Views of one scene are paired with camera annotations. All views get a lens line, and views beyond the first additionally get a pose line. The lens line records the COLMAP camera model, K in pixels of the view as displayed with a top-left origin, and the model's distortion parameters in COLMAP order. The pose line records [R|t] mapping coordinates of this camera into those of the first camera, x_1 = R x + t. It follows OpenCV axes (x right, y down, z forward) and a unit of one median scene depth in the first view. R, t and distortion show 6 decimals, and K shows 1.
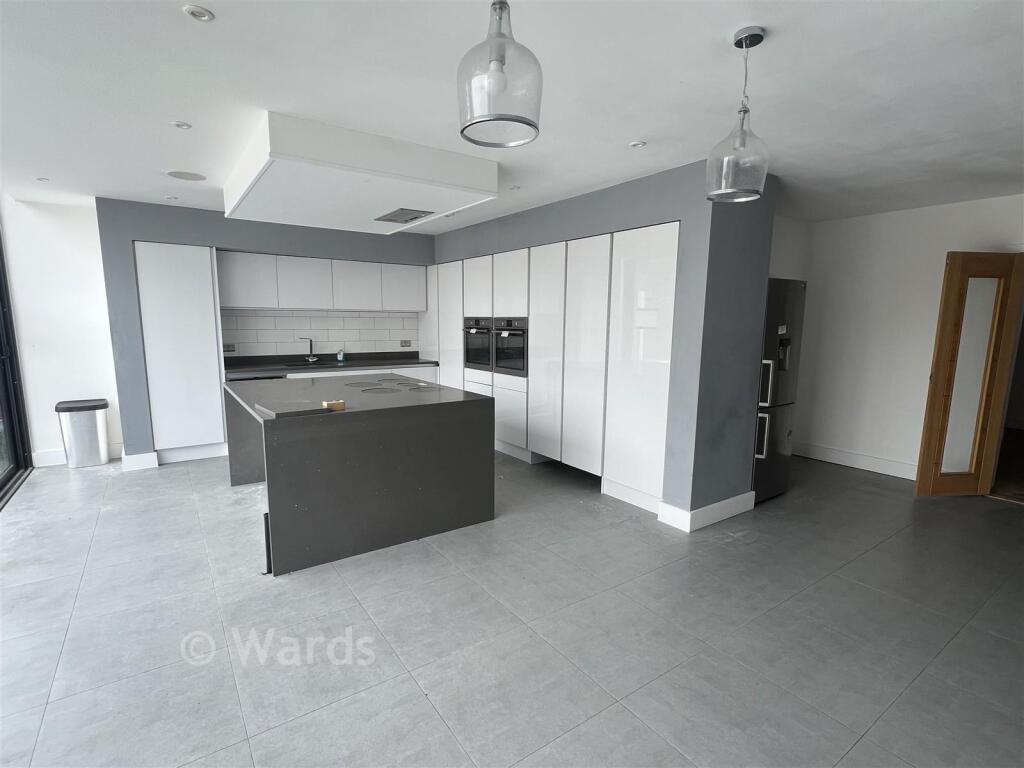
lens RADIAL K [[505.8, 0, 509.8], [0, 505.8, 387.7], [0, 0, 1]] dist [-0.004875, -0.000611]
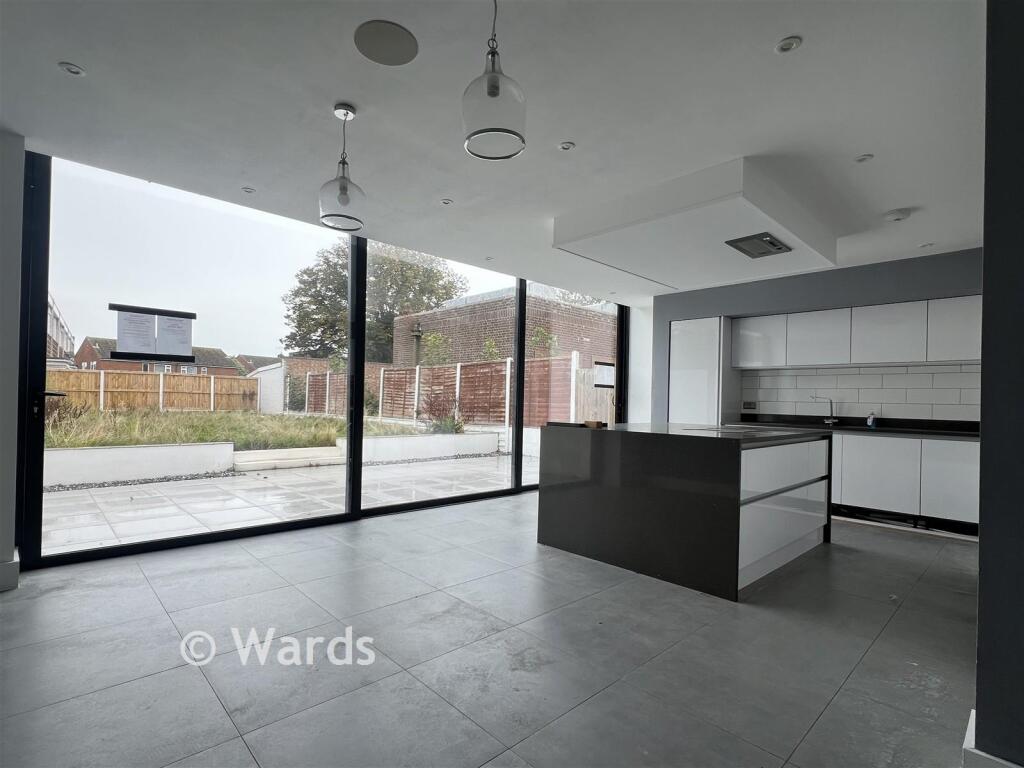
lens RADIAL K [[505.8, 0, 511.9], [0, 505.8, 391.7], [0, 0, 1]] dist [-0.004875, -0.000611]
pose [[0.158138, -0.028177, -0.987015, 0.430491], [-0.156376, 0.986263, -0.053210, 0.028974], [0.974956, 0.162760, 0.151560, 0.331955]]
